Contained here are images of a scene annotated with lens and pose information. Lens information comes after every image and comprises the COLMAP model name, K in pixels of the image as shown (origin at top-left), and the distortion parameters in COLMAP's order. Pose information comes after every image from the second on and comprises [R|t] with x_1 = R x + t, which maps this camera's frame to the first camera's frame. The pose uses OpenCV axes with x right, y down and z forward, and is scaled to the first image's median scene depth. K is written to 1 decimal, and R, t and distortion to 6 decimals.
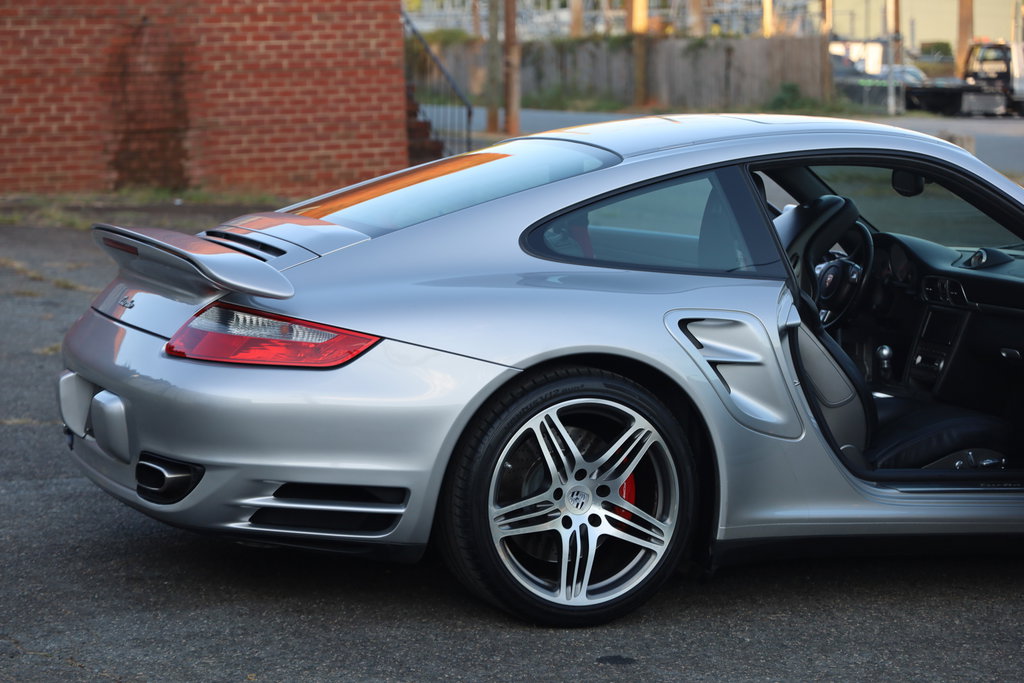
lens RADIAL K [[2616.0, 0, 508.5], [0, 2616.0, 345.0], [0, 0, 1]] dist [0.410182, 0.000000]
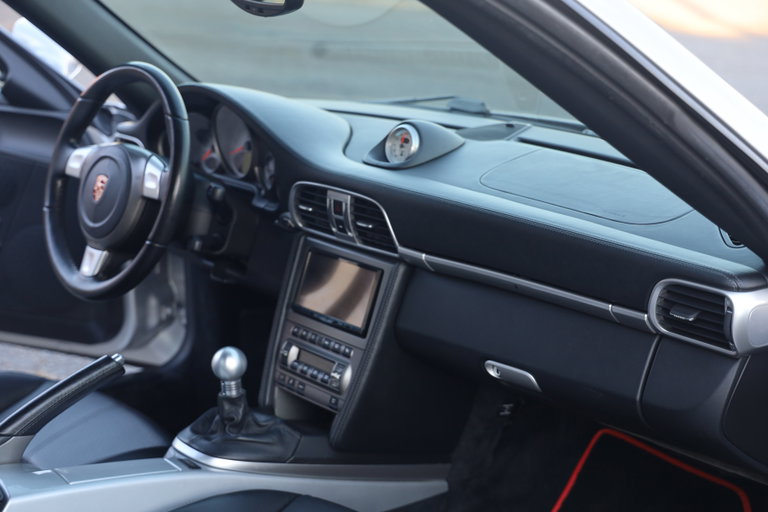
lens RADIAL K [[1321.4, 0, 384.3], [0, 1321.4, 257.5], [0, 0, 1]] dist [0.174753, 0.000000]
pose [[0.950912, -0.072187, 0.300926, 0.097998], [0.029120, 0.988971, 0.145221, -0.046958], [-0.308090, -0.129329, 0.942526, 0.759951]]
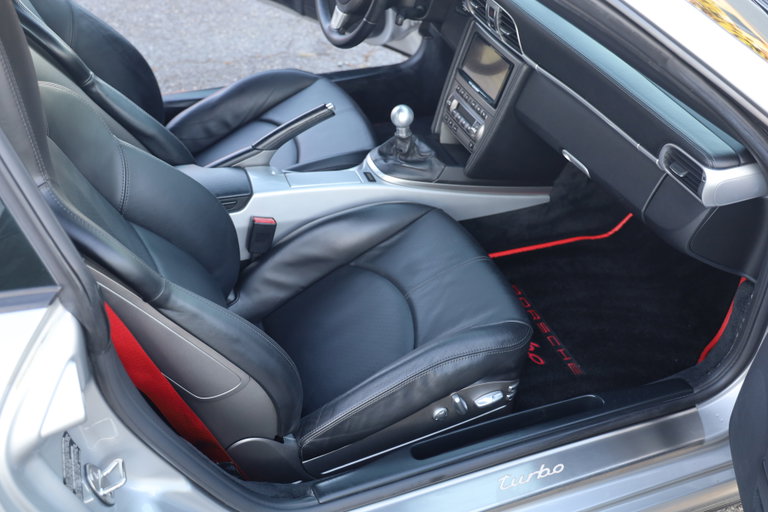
lens RADIAL K [[879.4, 0, 385.5], [0, 879.4, 256.9], [0, 0, 1]] dist [0.058556, 0.000000]
pose [[0.999997, 0.002122, 0.001049, 0.134934], [-0.002354, 0.845481, 0.534001, -0.088328], [0.000246, -0.534002, 0.845483, 0.765321]]
